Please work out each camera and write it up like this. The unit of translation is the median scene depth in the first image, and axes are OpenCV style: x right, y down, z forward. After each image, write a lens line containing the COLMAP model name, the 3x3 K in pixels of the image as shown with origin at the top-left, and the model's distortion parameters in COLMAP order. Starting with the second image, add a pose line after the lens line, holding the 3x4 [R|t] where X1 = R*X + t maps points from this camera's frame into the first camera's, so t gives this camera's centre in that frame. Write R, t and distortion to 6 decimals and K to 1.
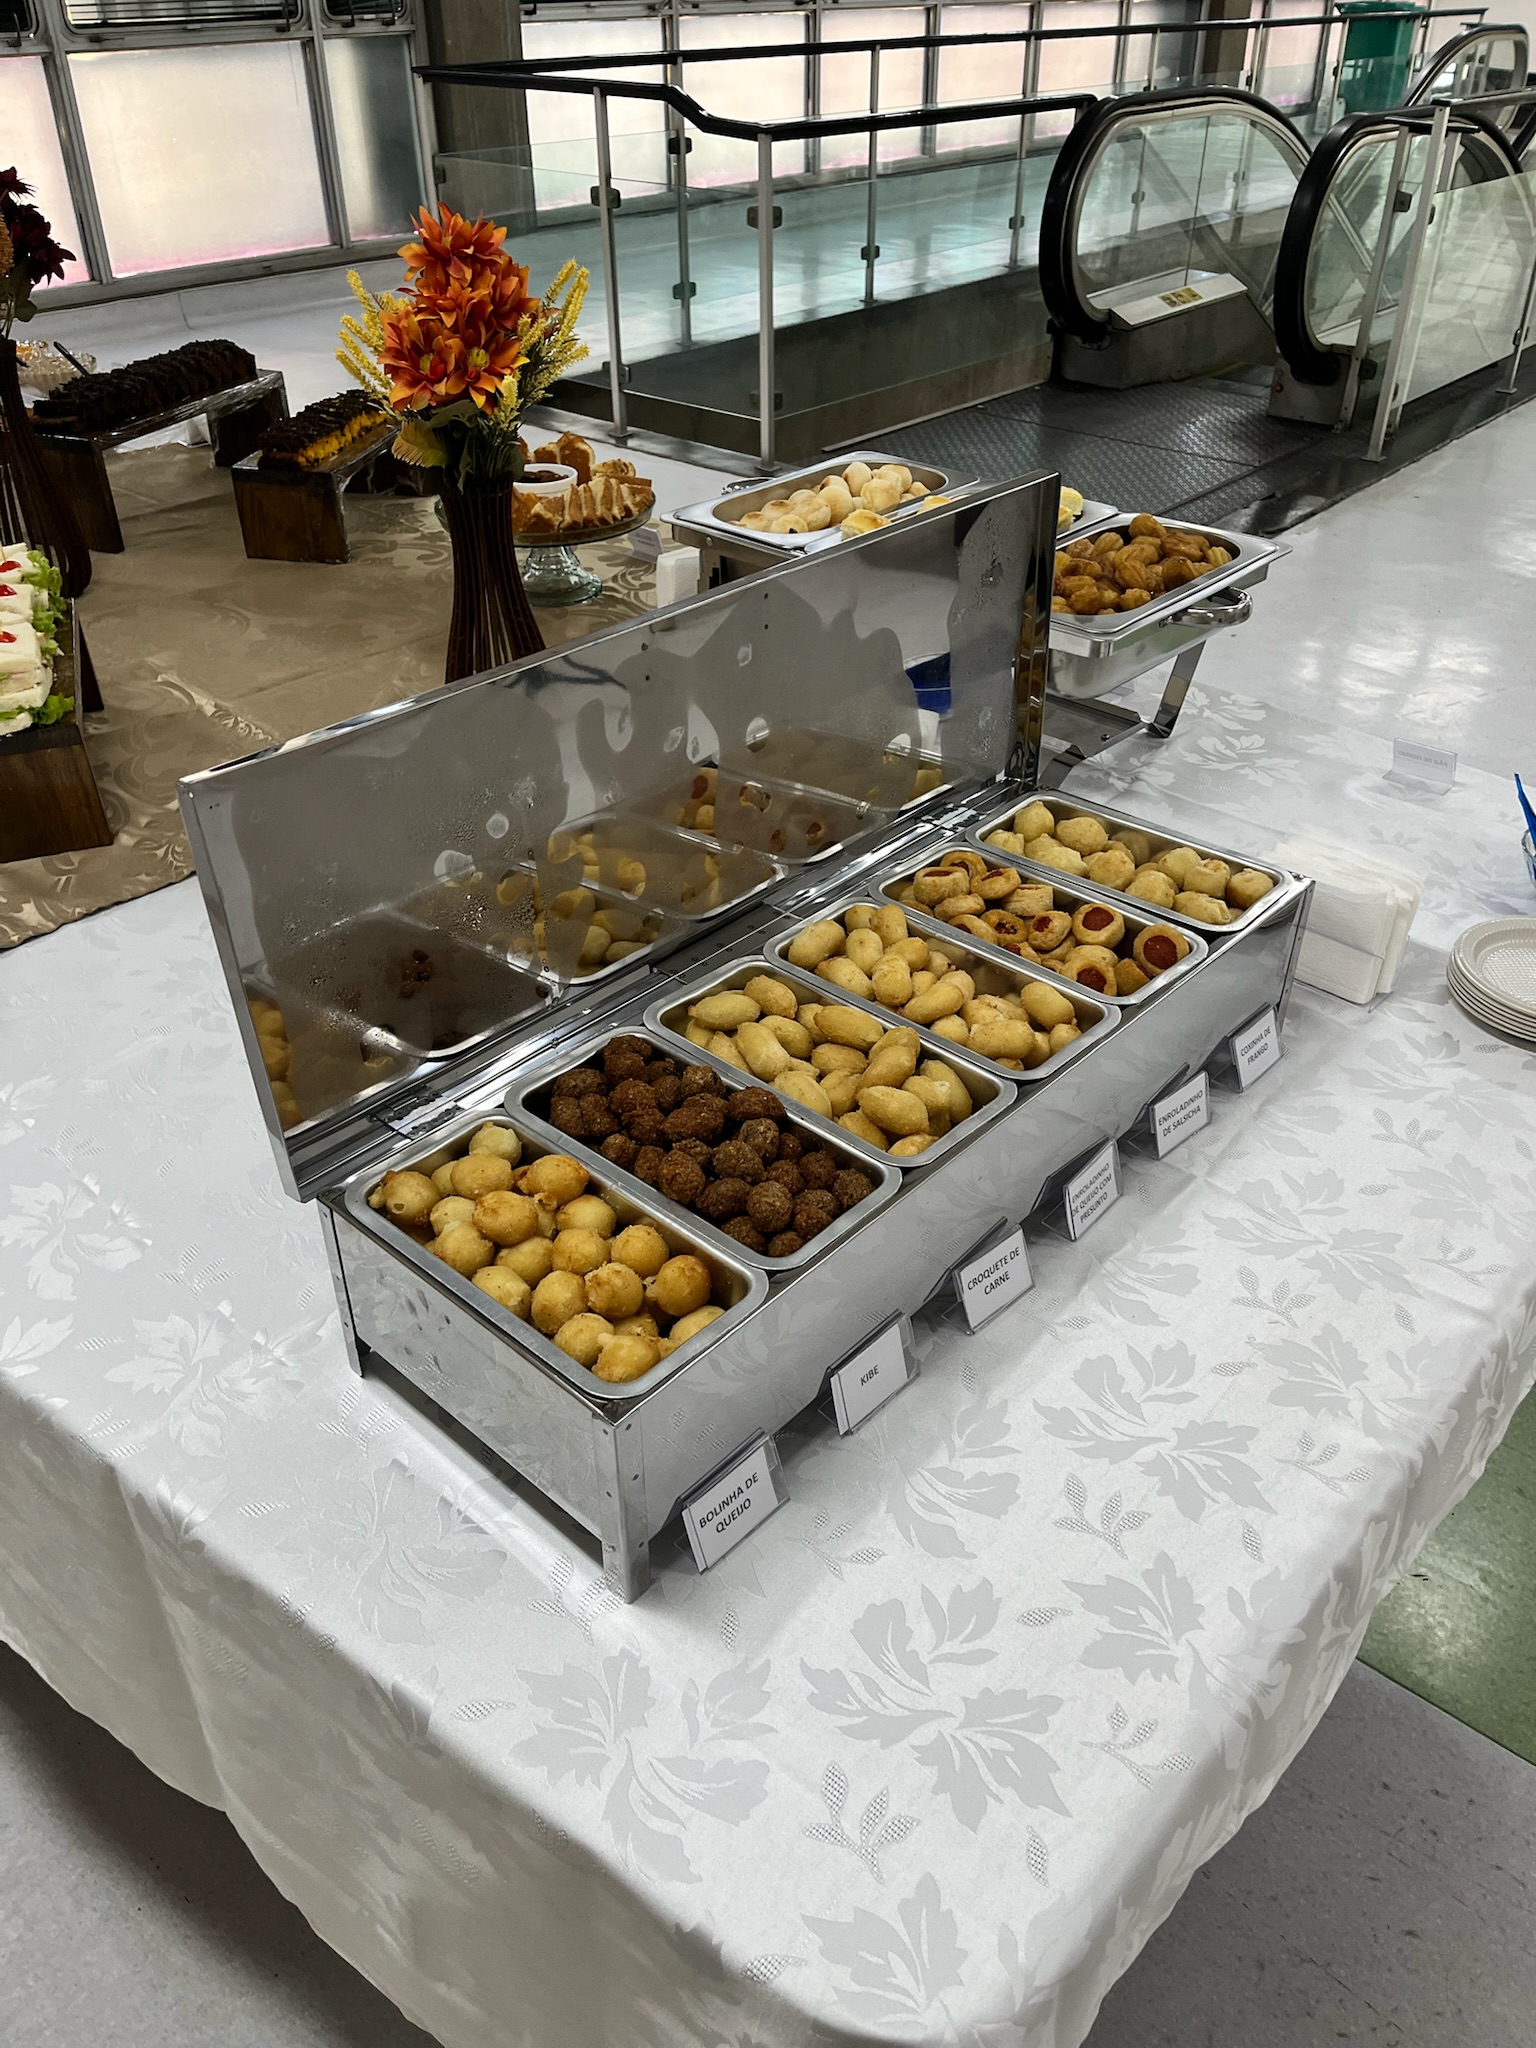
lens RADIAL K [[1541.6, 0, 762.3], [0, 1541.6, 1050.5], [0, 0, 1]] dist [0.066048, -0.089097]
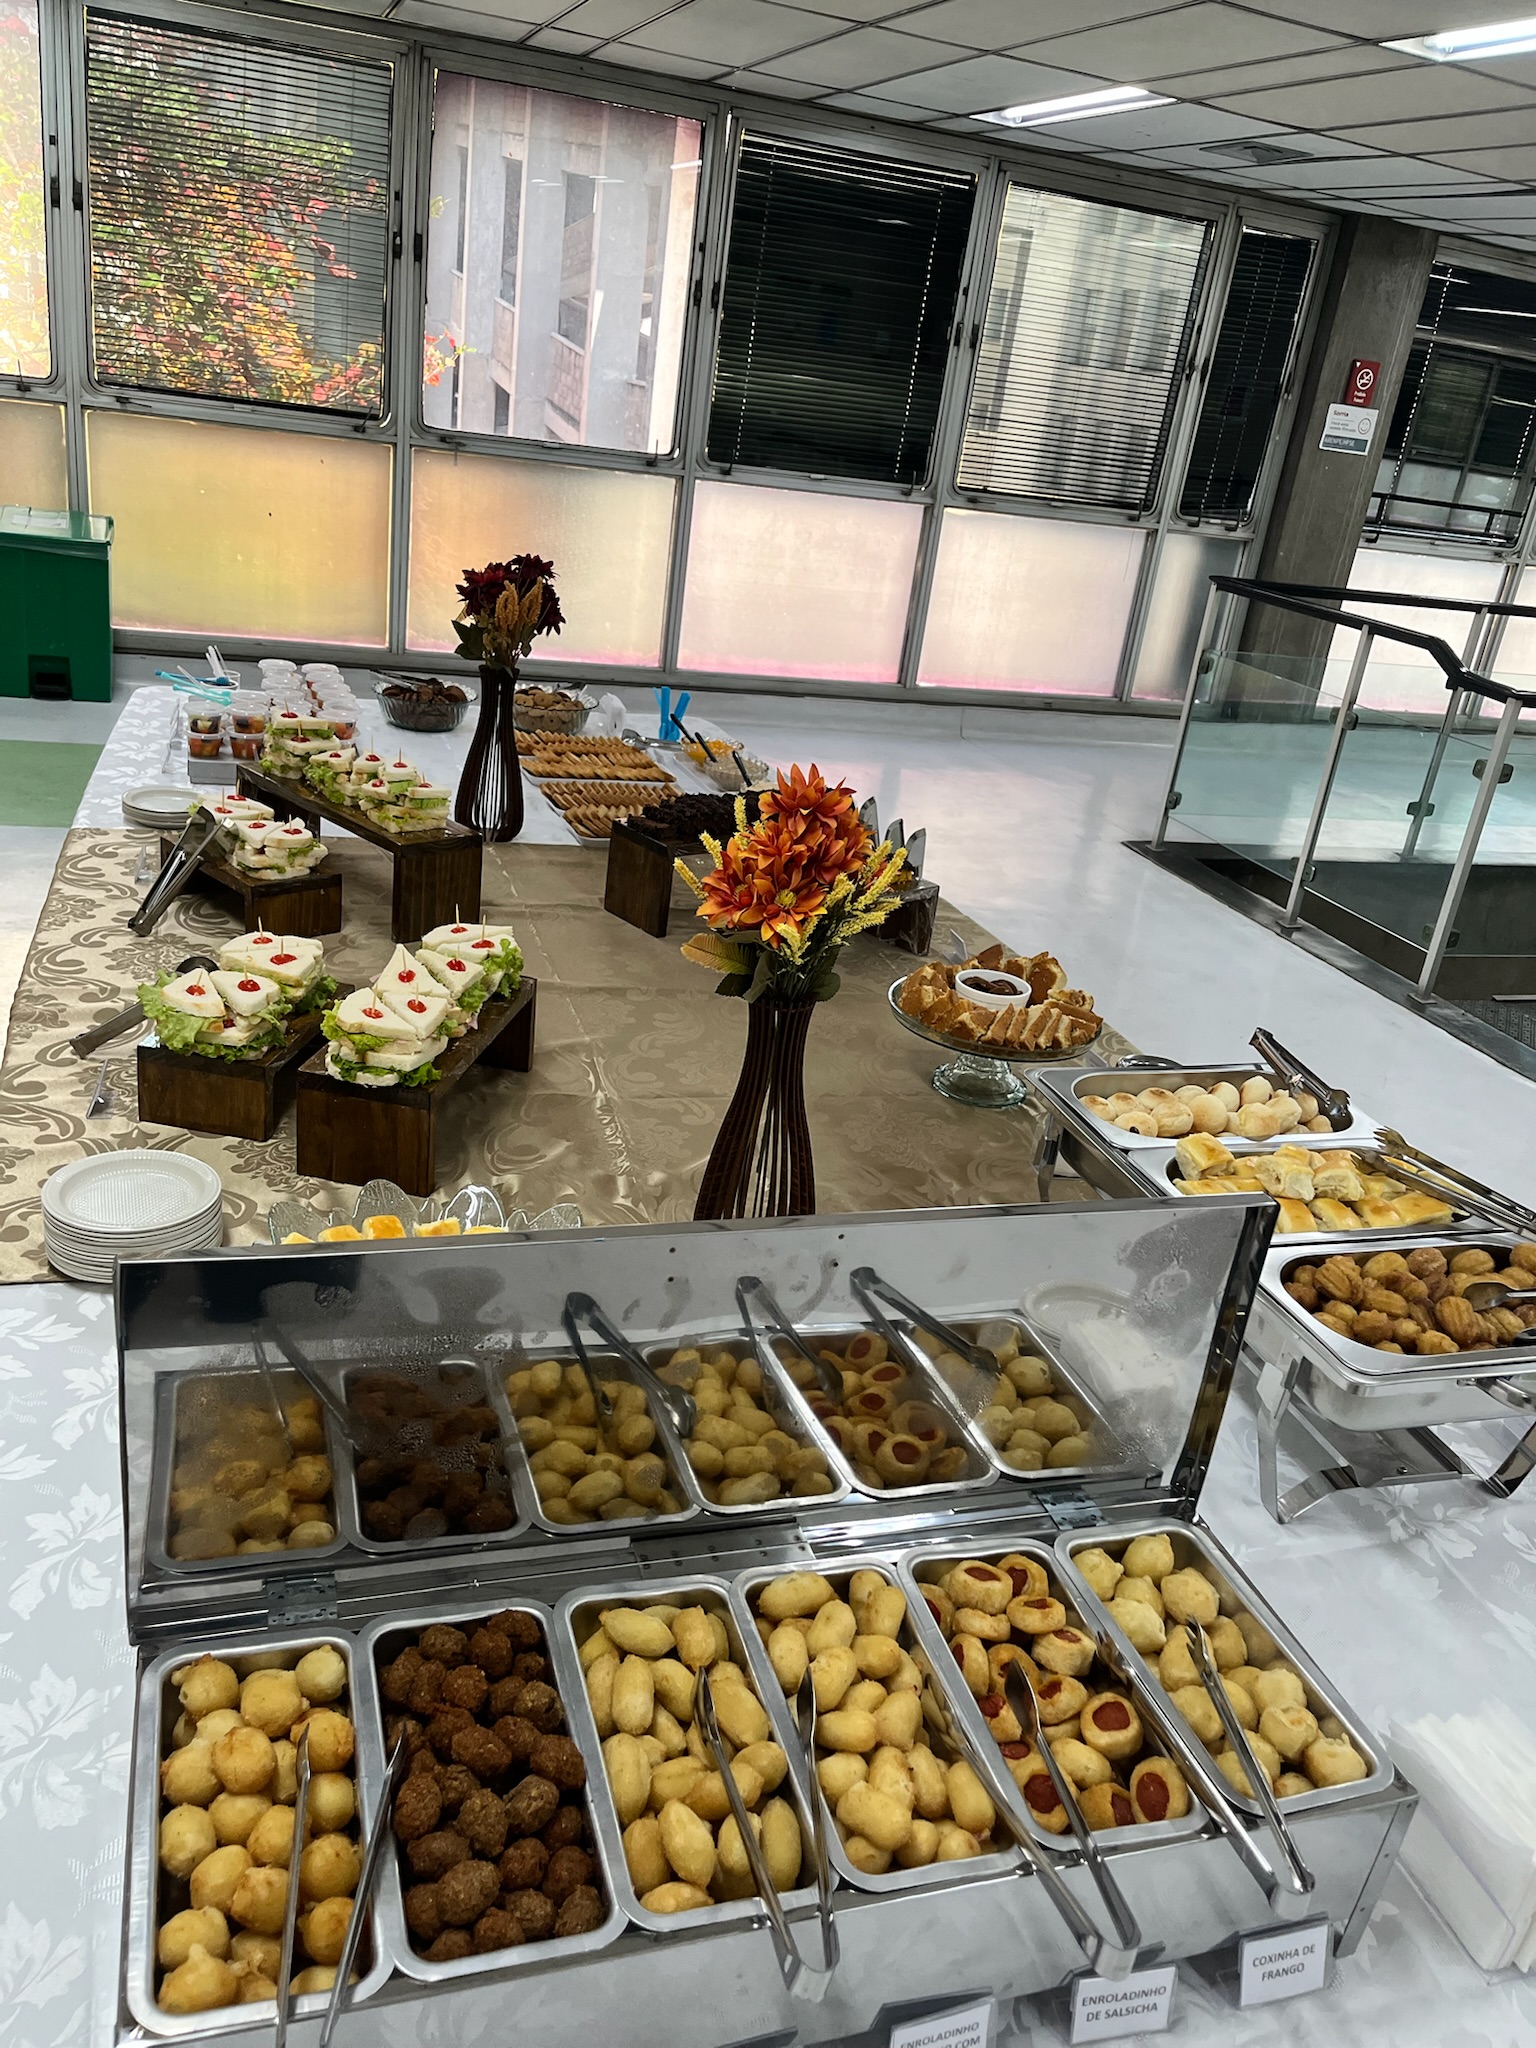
lens RADIAL K [[1541.6, 0, 762.3], [0, 1541.6, 1050.5], [0, 0, 1]] dist [0.066048, -0.089097]
pose [[0.859453, 0.298953, -0.414690, 0.209739], [-0.388909, 0.908846, -0.150826, -0.149849], [0.331800, 0.290904, 0.897376, 0.053183]]
